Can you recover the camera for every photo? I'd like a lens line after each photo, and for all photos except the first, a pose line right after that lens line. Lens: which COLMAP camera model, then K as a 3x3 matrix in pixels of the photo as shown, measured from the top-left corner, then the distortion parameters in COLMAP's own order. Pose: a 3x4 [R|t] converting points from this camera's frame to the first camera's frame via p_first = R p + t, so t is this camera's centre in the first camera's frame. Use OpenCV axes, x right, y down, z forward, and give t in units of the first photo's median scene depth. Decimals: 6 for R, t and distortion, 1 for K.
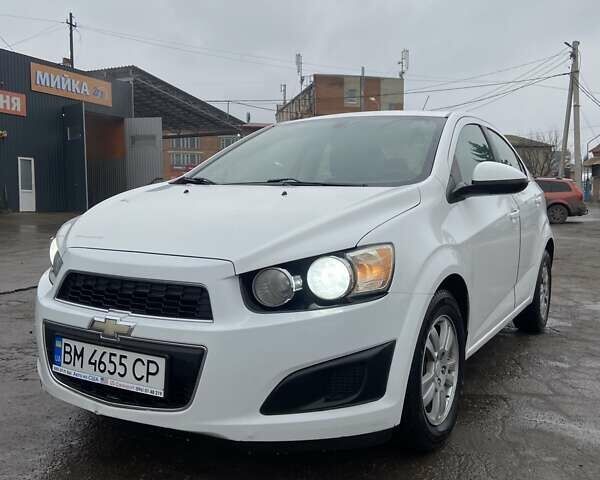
lens RADIAL K [[591.5, 0, 300.0], [0, 591.5, 240.0], [0, 0, 1]] dist [0.106265, -0.117630]
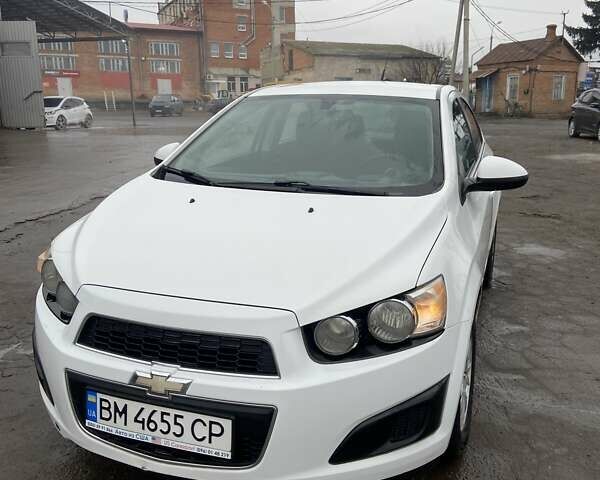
lens RADIAL K [[591.5, 0, 300.0], [0, 591.5, 240.0], [0, 0, 1]] dist [0.106265, -0.117630]
pose [[0.983312, -0.042086, 0.176991, -0.254181], [0.014944, 0.988271, 0.151974, -0.209353], [-0.181312, -0.146793, 0.972408, 0.093496]]
